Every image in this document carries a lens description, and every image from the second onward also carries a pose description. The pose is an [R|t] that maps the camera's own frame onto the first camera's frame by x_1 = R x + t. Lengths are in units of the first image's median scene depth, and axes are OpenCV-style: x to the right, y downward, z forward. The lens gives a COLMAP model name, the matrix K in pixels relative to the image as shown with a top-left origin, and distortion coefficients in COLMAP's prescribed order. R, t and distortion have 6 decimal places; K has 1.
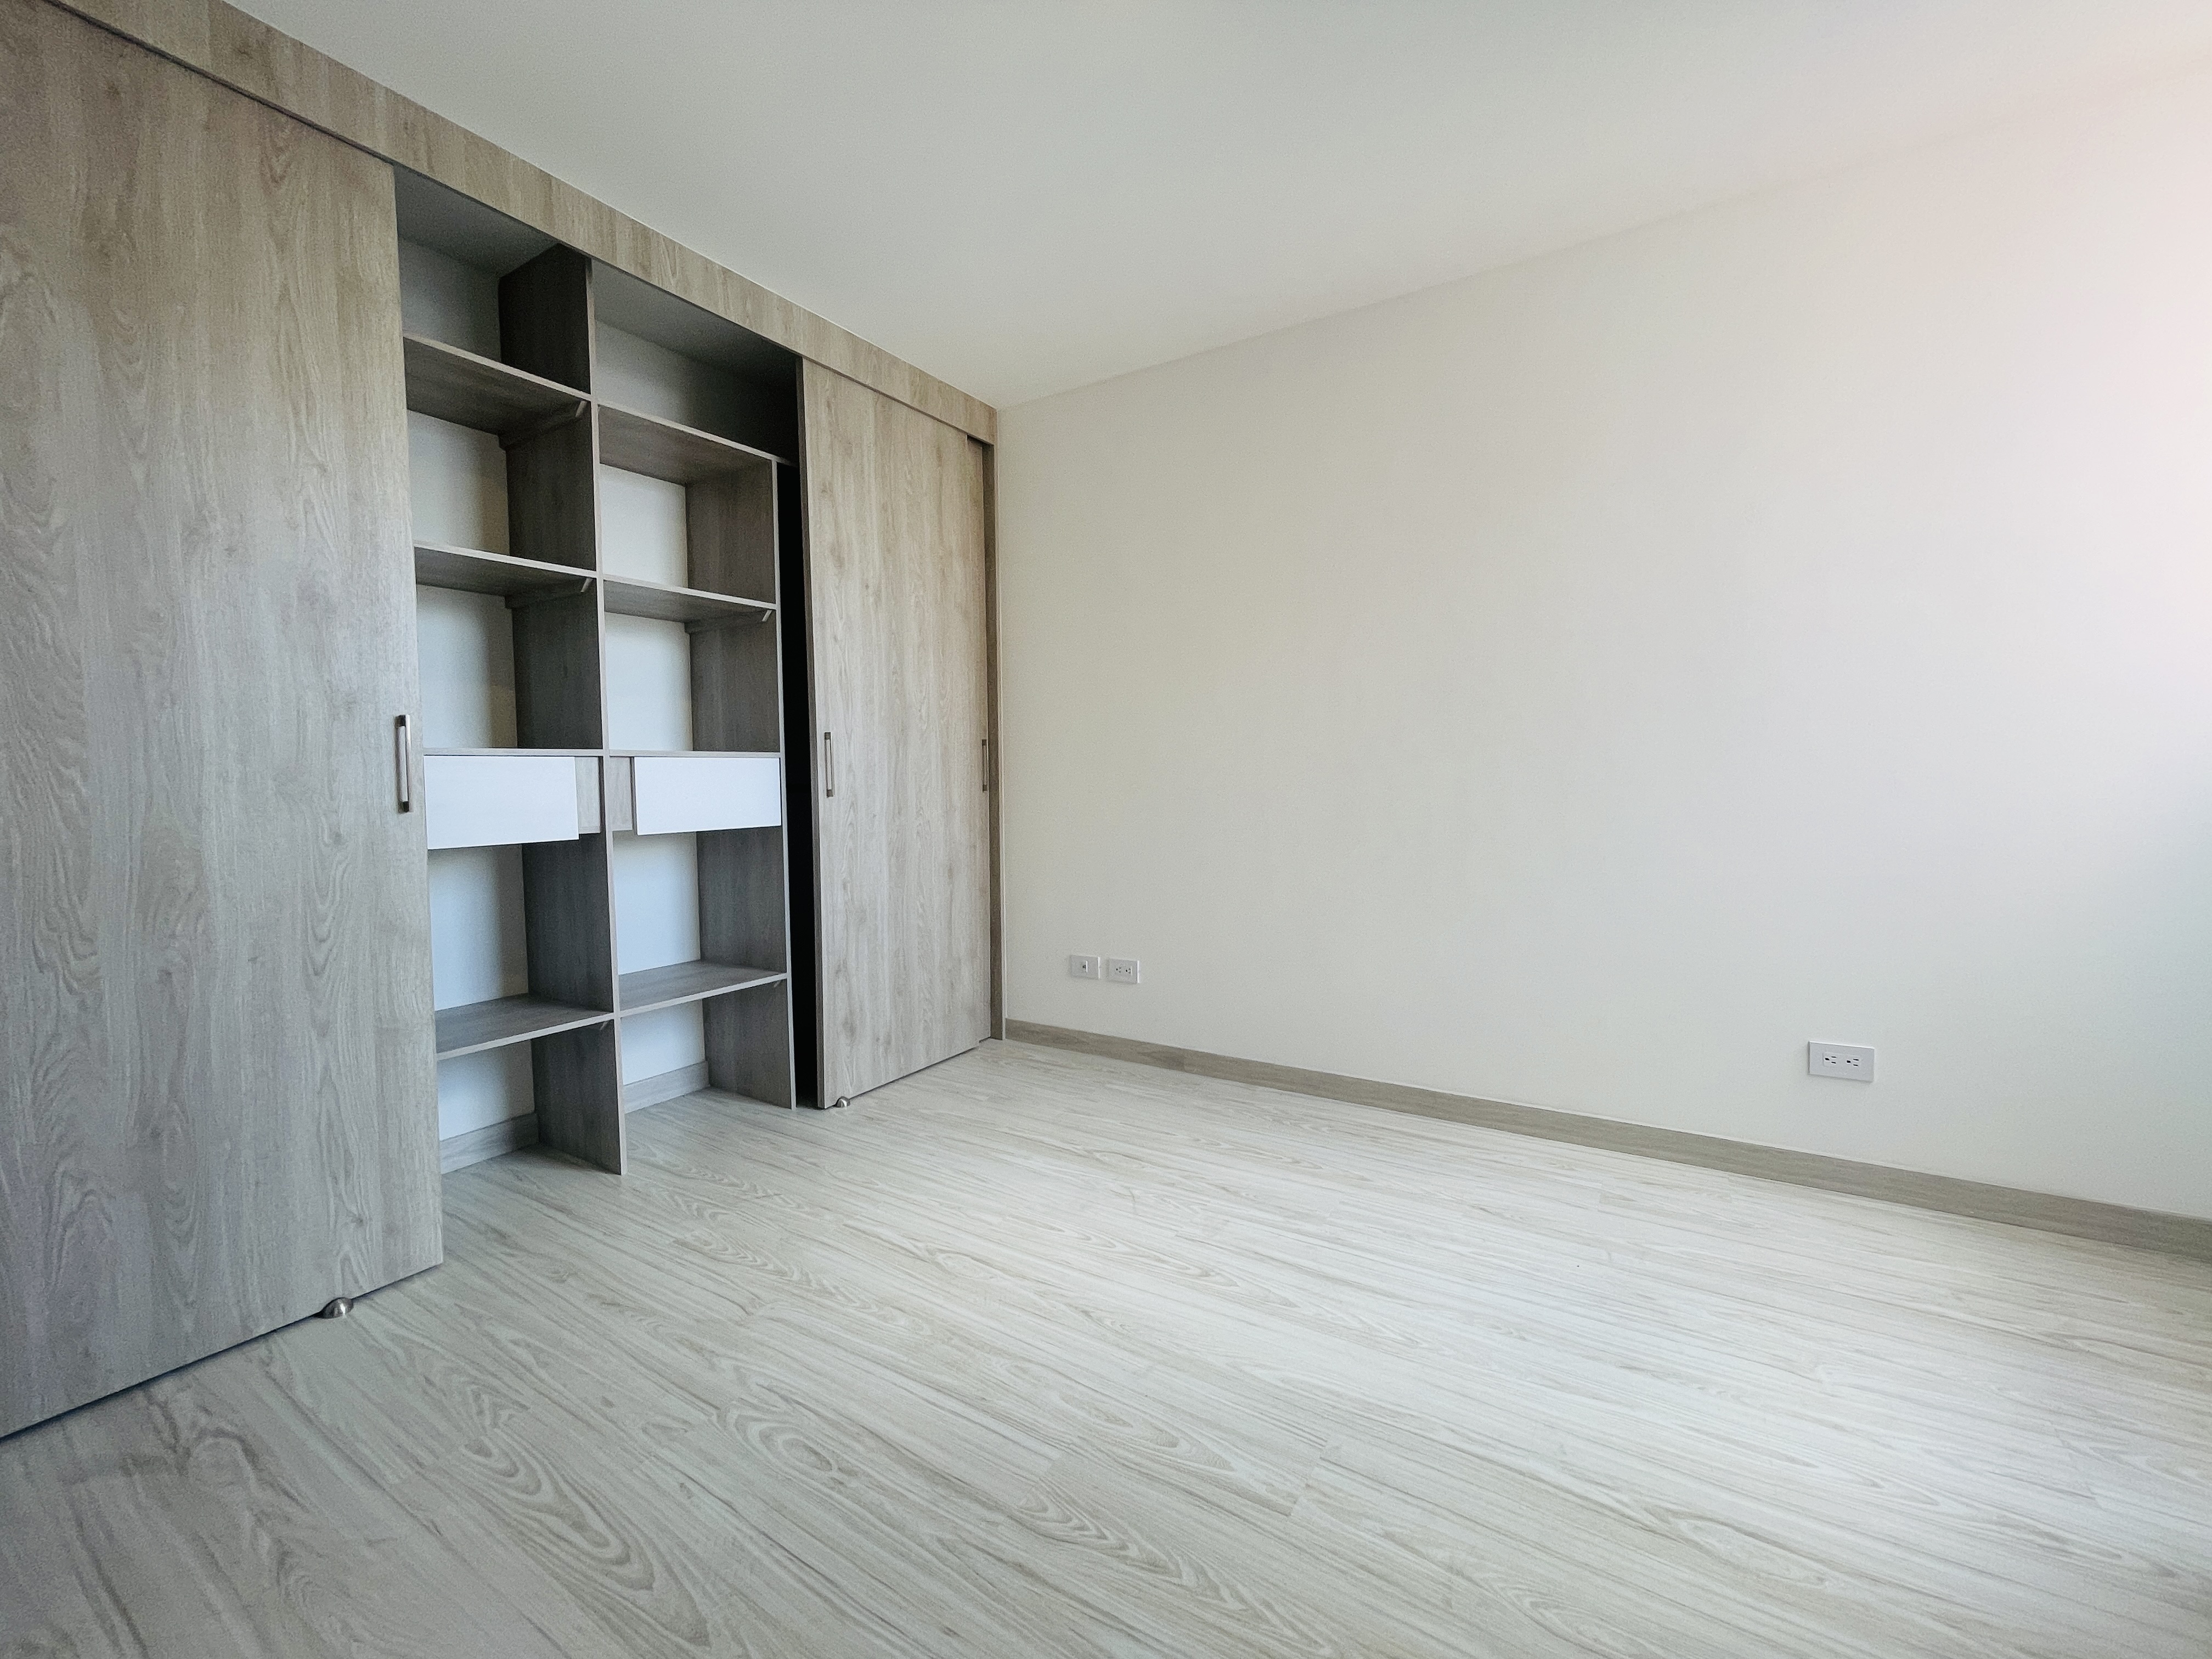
lens RADIAL K [[909.2, 0, 1106.9], [0, 909.2, 815.3], [0, 0, 1]] dist [-0.003598, 0.000309]
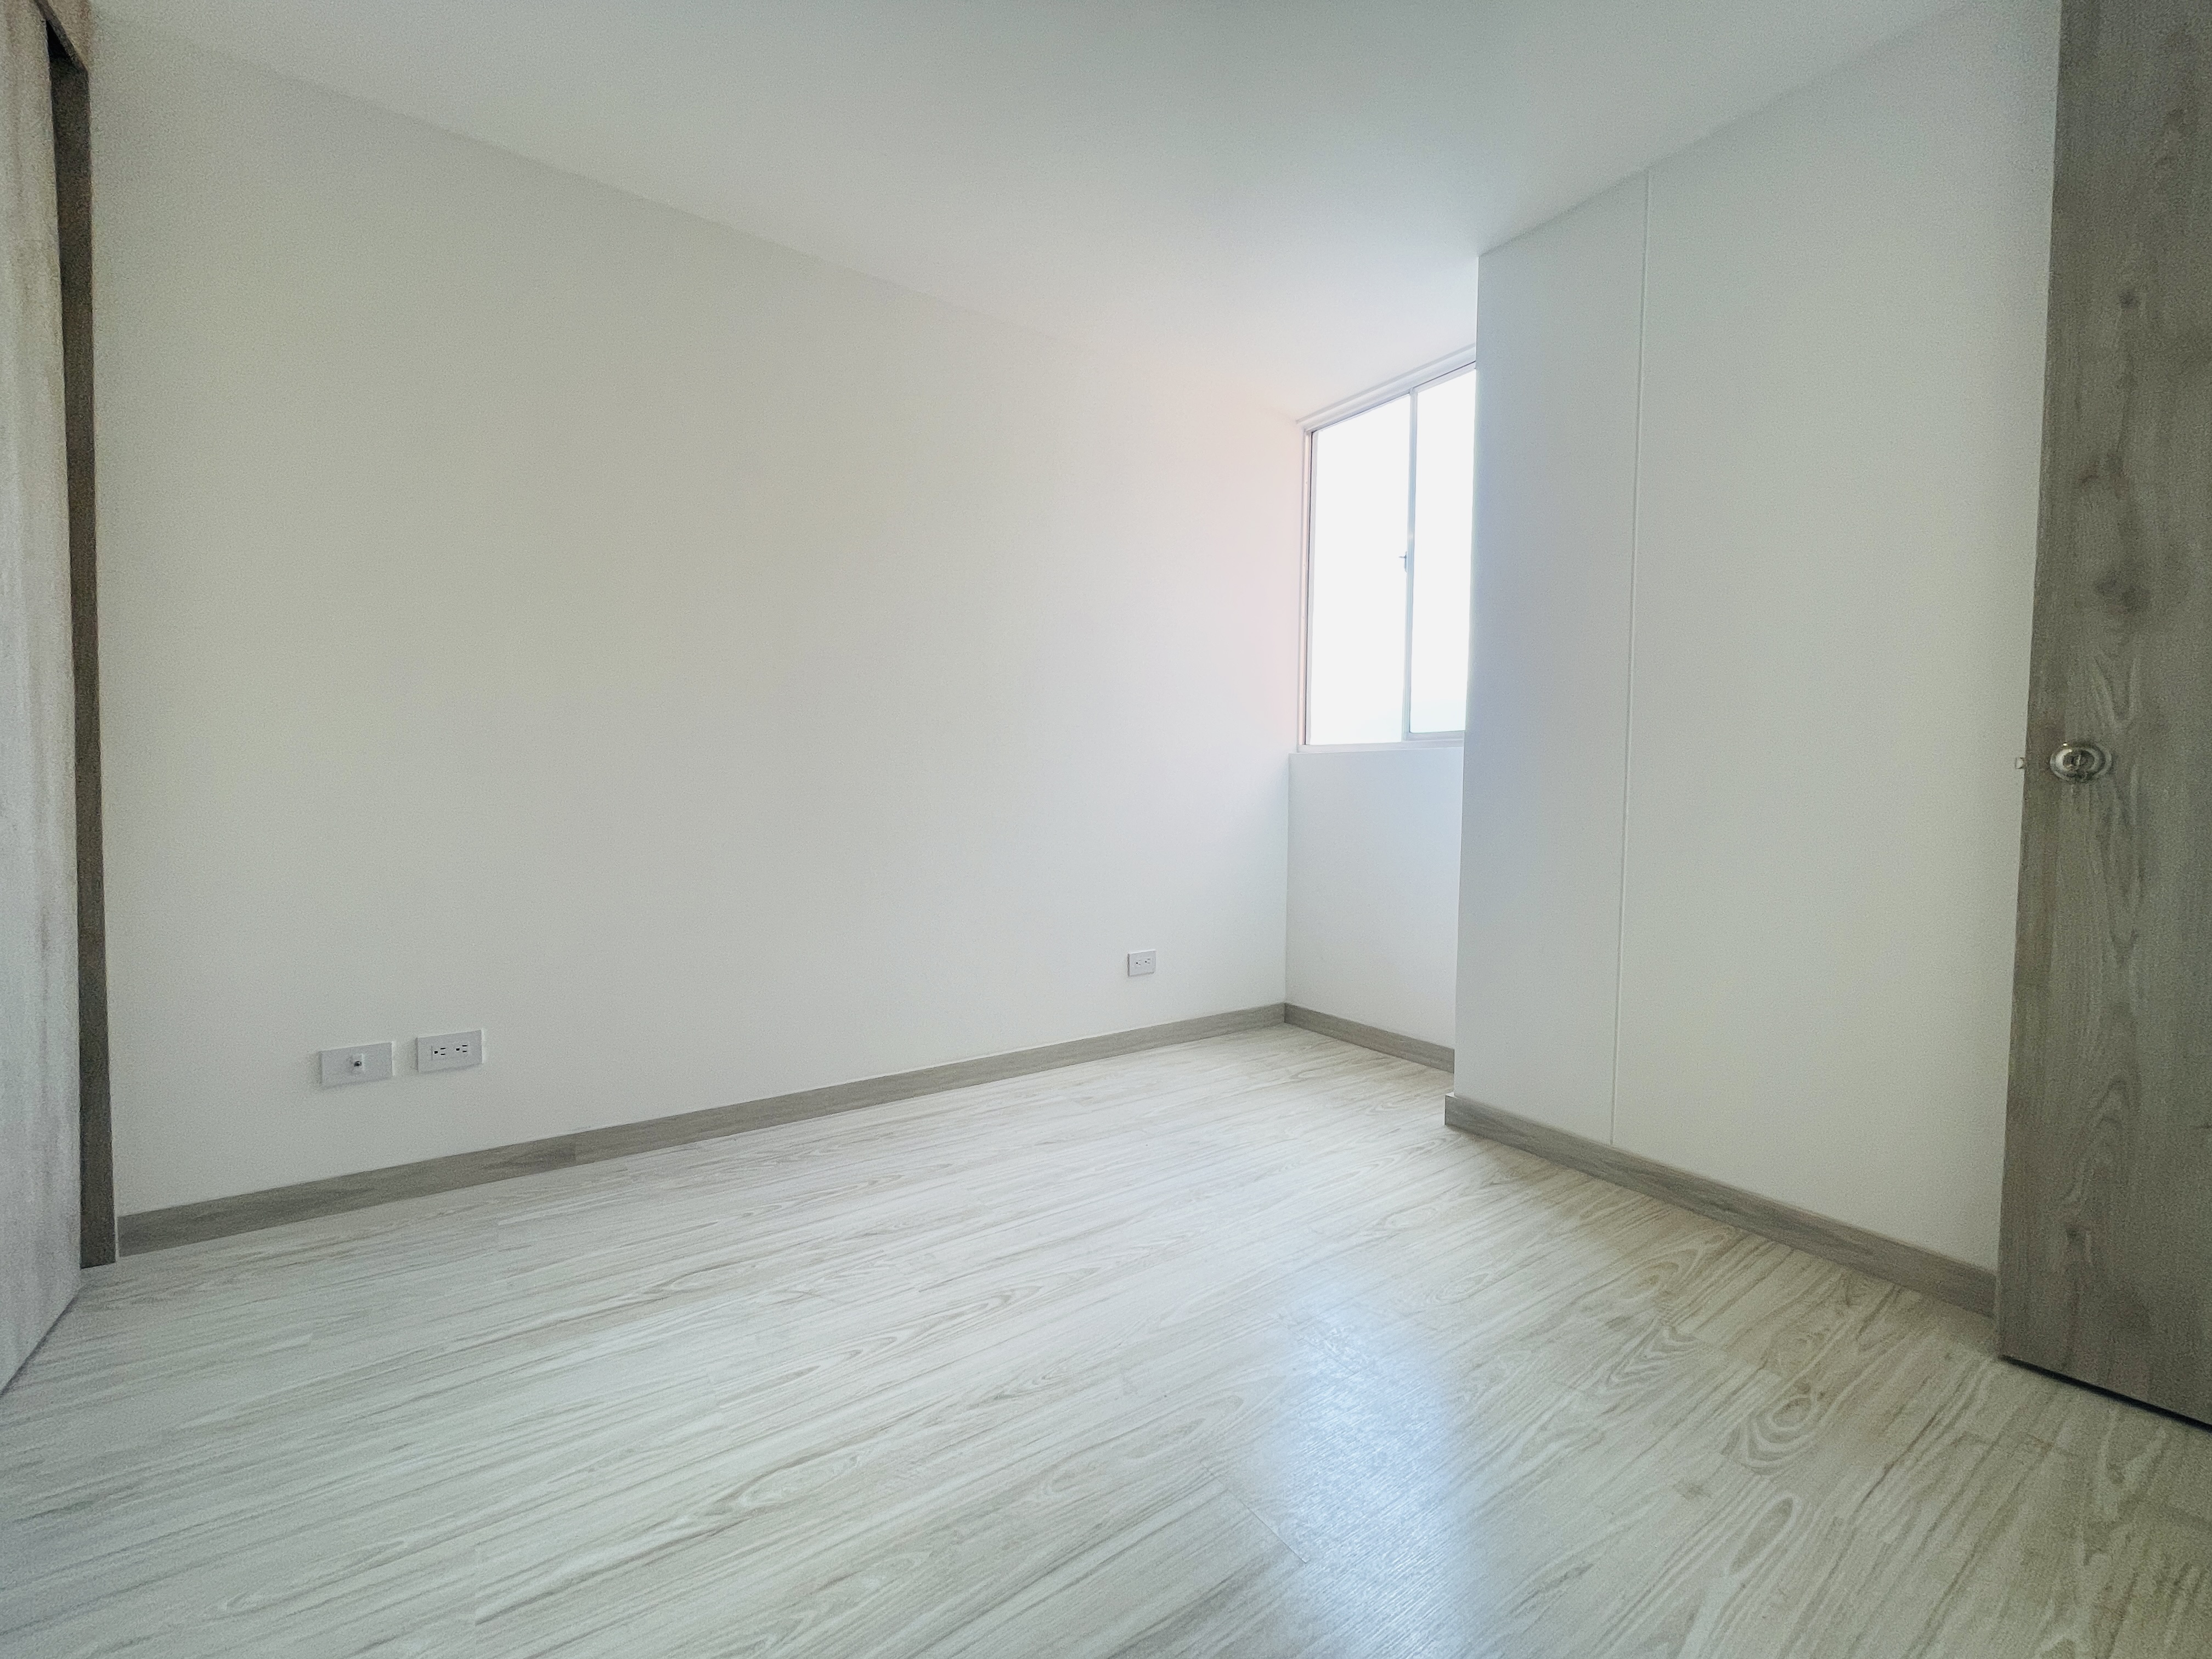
lens RADIAL K [[909.2, 0, 1106.9], [0, 909.2, 815.3], [0, 0, 1]] dist [-0.003598, 0.000309]
pose [[0.383024, -0.014002, 0.923632, -0.527196], [0.028289, 0.999594, 0.003422, 0.020192], [-0.923305, 0.024818, 0.383265, 0.426091]]
